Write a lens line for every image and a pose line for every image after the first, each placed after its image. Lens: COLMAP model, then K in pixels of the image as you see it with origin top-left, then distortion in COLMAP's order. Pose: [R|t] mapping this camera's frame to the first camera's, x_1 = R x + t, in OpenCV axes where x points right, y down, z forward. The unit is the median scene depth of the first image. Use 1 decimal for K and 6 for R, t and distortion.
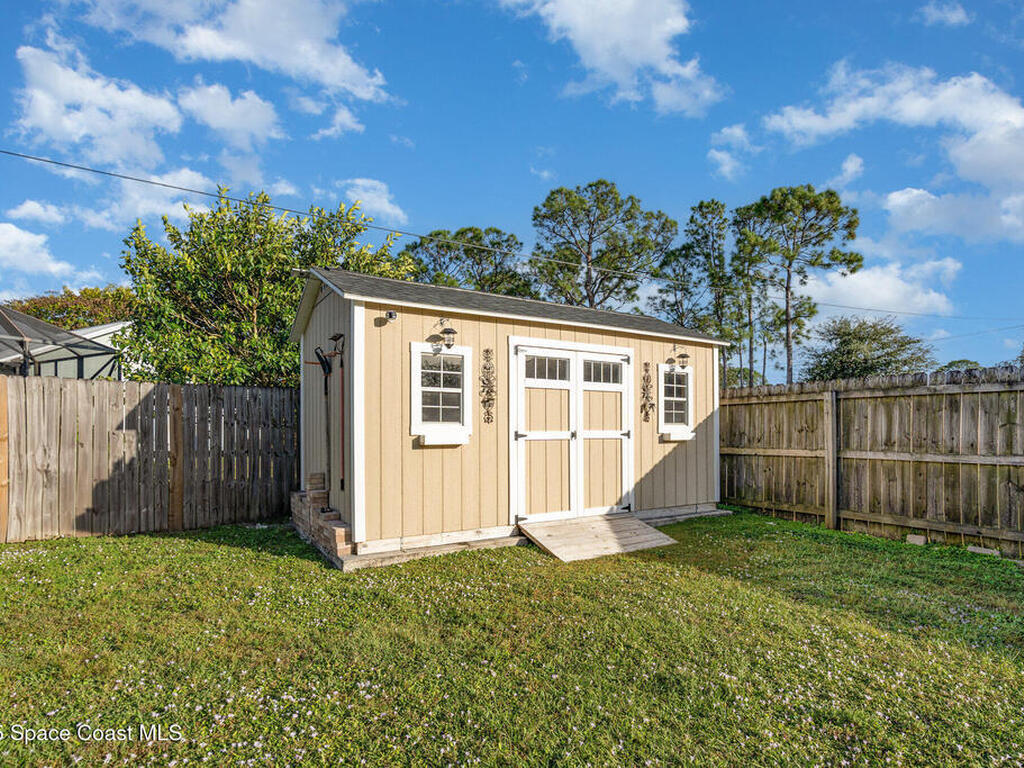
lens RADIAL K [[534.4, 0, 515.2], [0, 534.4, 429.5], [0, 0, 1]] dist [-0.000062, 0.000279]
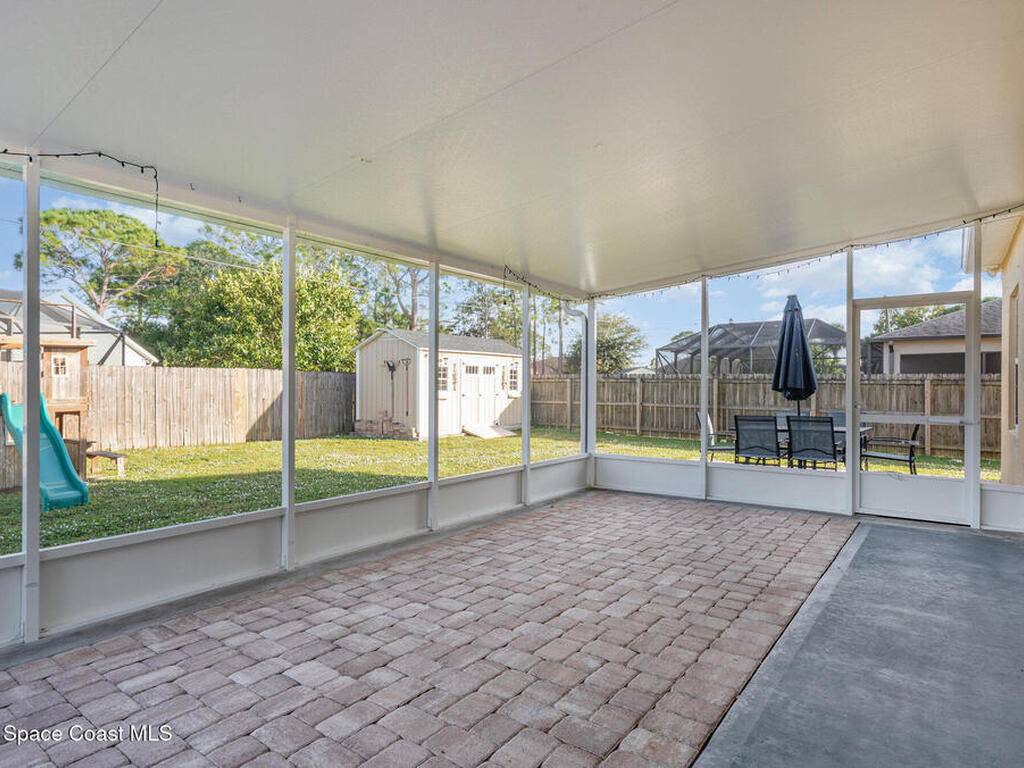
lens RADIAL K [[605.5, 0, 512.0], [0, 605.5, 384.0], [0, 0, 1]] dist [0.000243, 0.000047]
pose [[0.925686, 0.008852, 0.378189, -0.790995], [-0.008988, 0.999959, -0.001405, -0.037762], [-0.378185, -0.002099, 0.925728, -1.637766]]
